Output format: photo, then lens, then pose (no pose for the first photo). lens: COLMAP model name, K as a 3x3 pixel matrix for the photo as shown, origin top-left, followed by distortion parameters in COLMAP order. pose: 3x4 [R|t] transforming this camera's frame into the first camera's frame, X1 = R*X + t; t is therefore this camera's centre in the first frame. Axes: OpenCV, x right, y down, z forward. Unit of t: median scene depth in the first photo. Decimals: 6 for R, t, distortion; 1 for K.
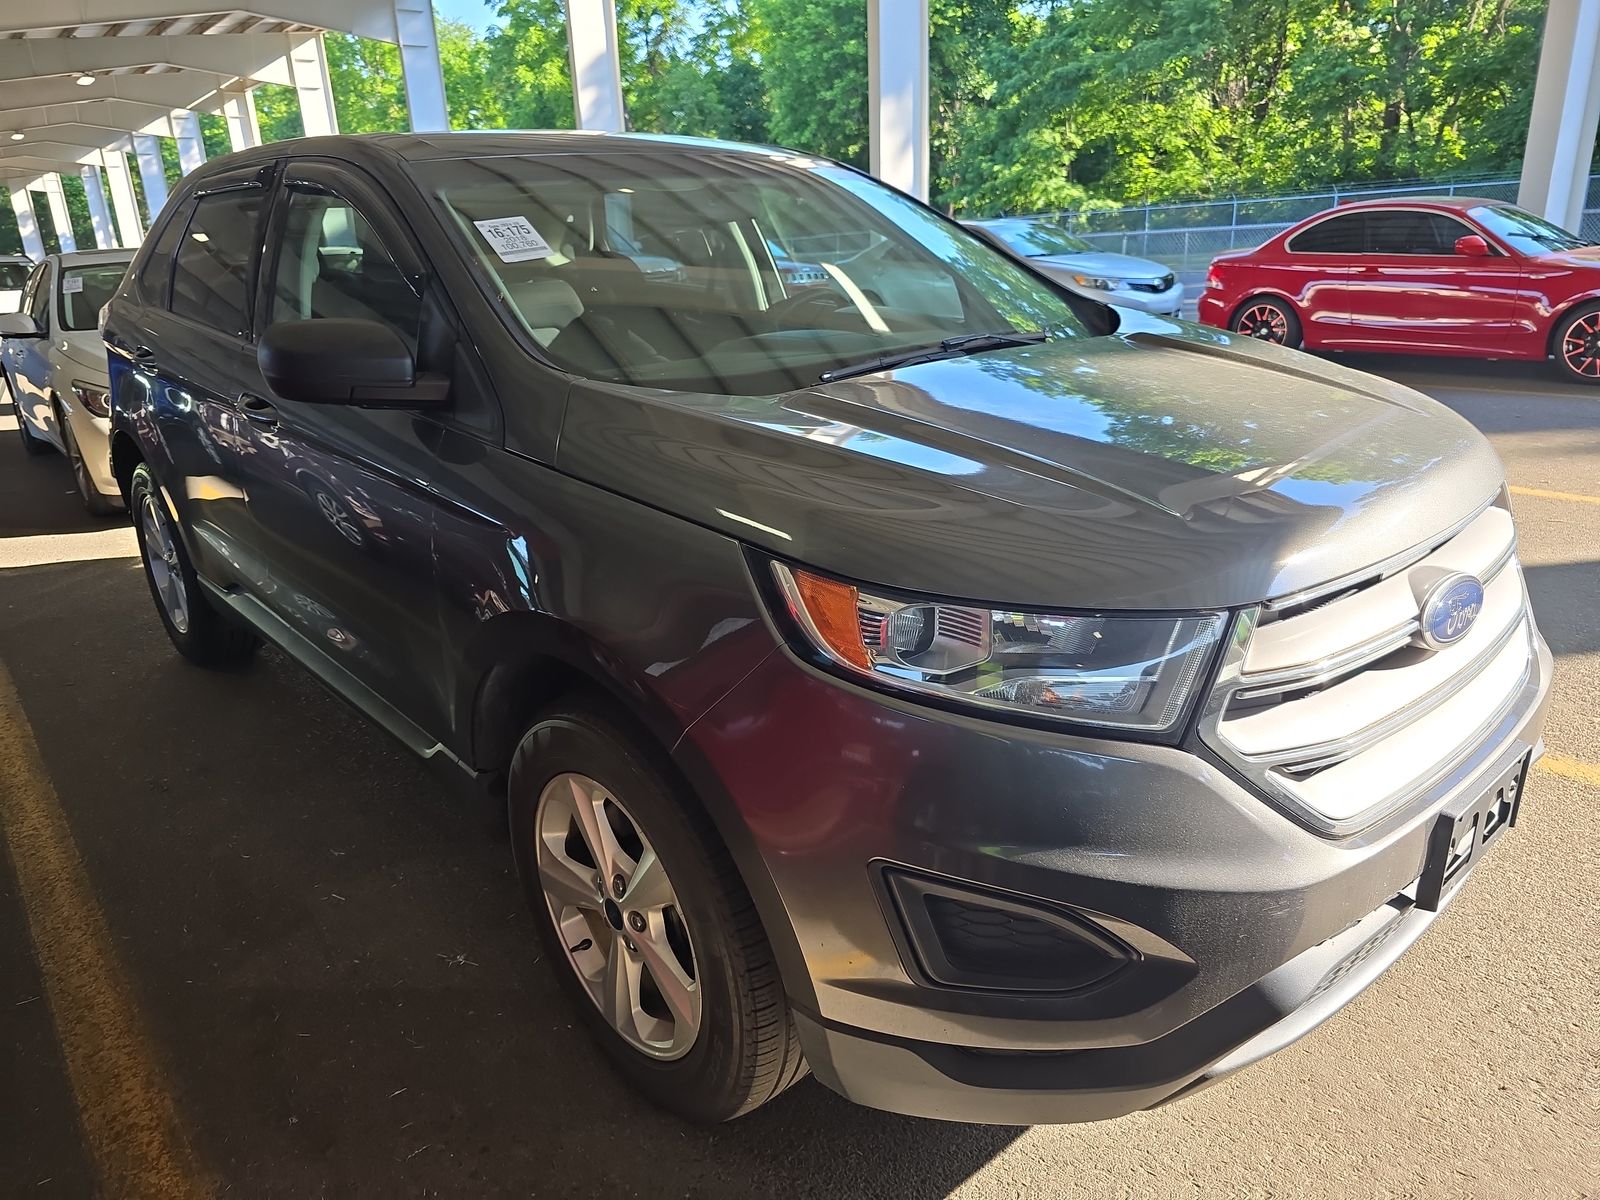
lens RADIAL K [[1113.8, 0, 801.5], [0, 1113.8, 596.8], [0, 0, 1]] dist [-0.009901, -0.005726]
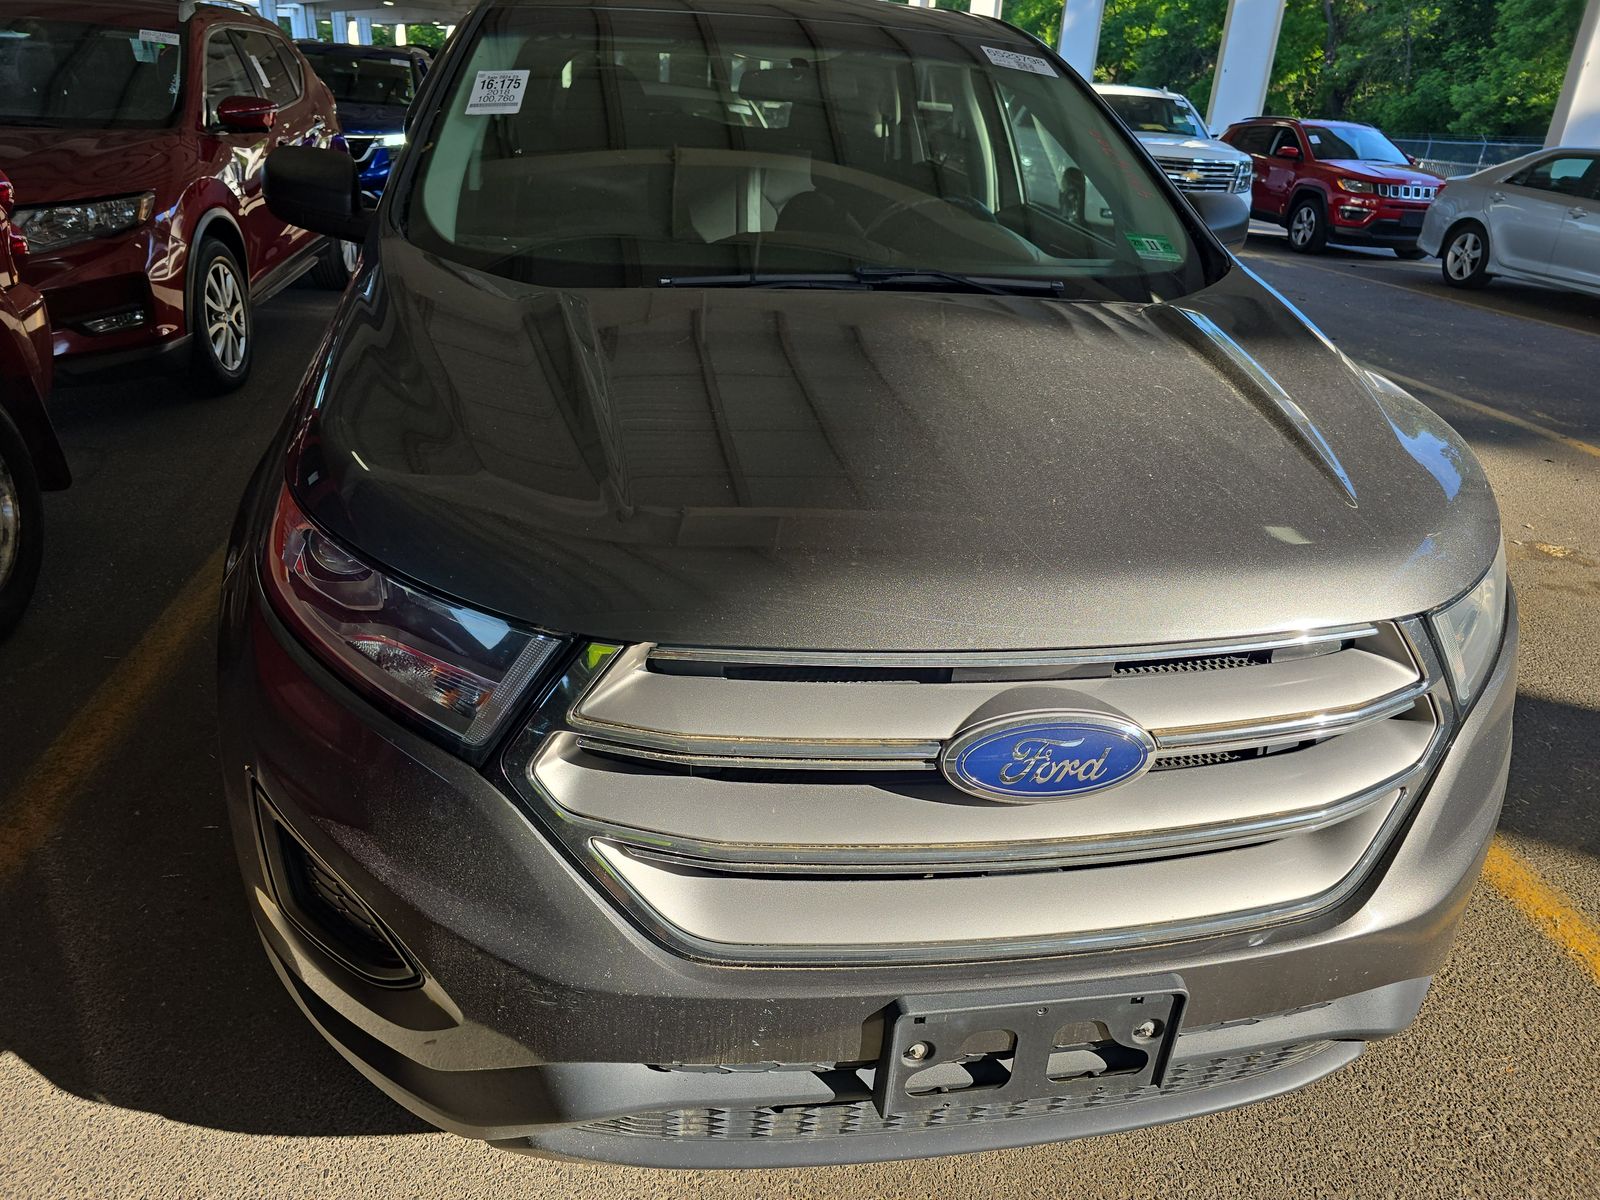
lens RADIAL K [[1113.8, 0, 801.5], [0, 1113.8, 596.8], [0, 0, 1]] dist [-0.009901, -0.005726]
pose [[0.851648, 0.296602, -0.432115, 0.617911], [-0.249931, 0.954515, 0.162592, -0.135088], [0.460685, -0.030472, 0.887040, 0.256263]]
